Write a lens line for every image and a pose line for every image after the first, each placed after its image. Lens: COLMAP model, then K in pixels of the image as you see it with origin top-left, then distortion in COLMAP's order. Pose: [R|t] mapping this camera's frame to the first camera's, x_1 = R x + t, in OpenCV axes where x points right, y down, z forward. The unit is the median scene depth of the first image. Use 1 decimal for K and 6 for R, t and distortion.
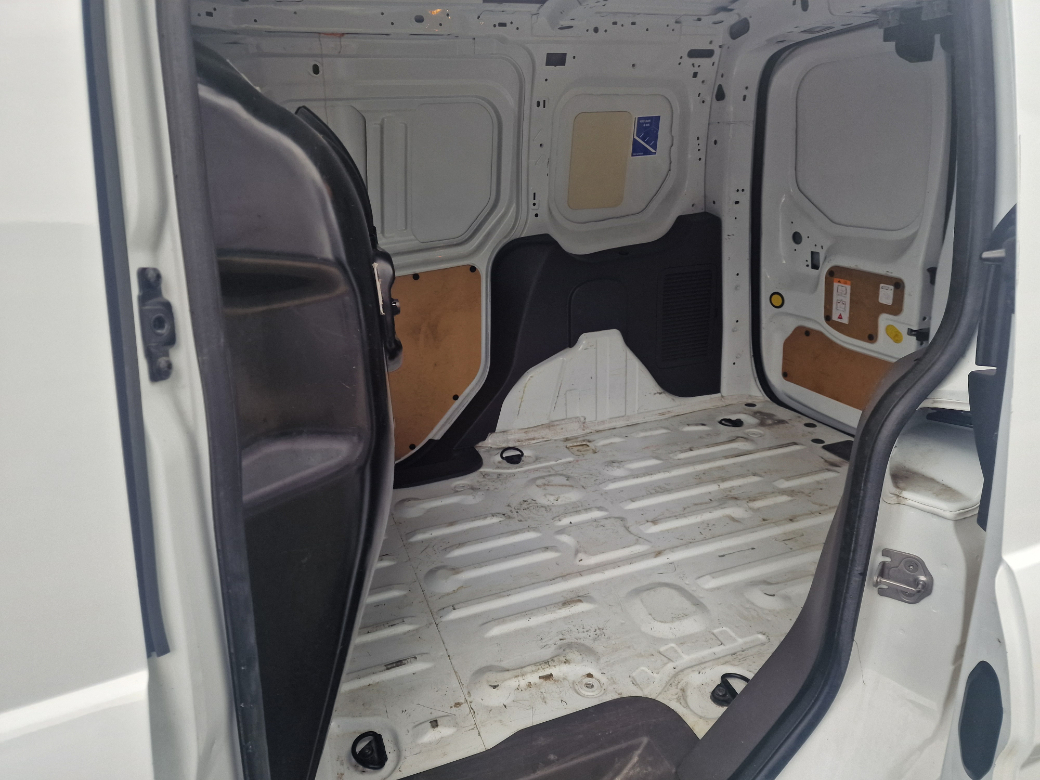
lens RADIAL K [[699.6, 0, 520.0], [0, 699.6, 390.0], [0, 0, 1]] dist [0.056852, -0.001846]
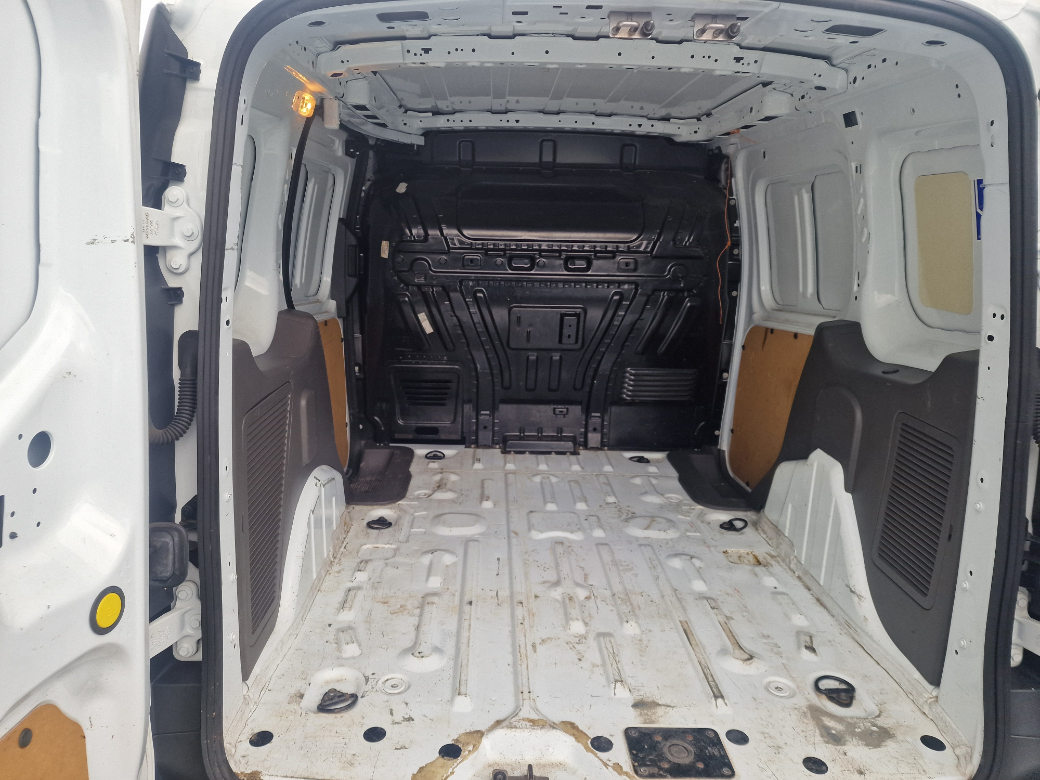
lens RADIAL K [[699.6, 0, 520.0], [0, 699.6, 390.0], [0, 0, 1]] dist [0.056852, -0.001846]
pose [[-0.307687, 0.246649, -0.918963, 0.908381], [-0.342826, 0.872210, 0.348885, -0.300179], [0.887581, 0.422392, -0.183810, 0.817666]]
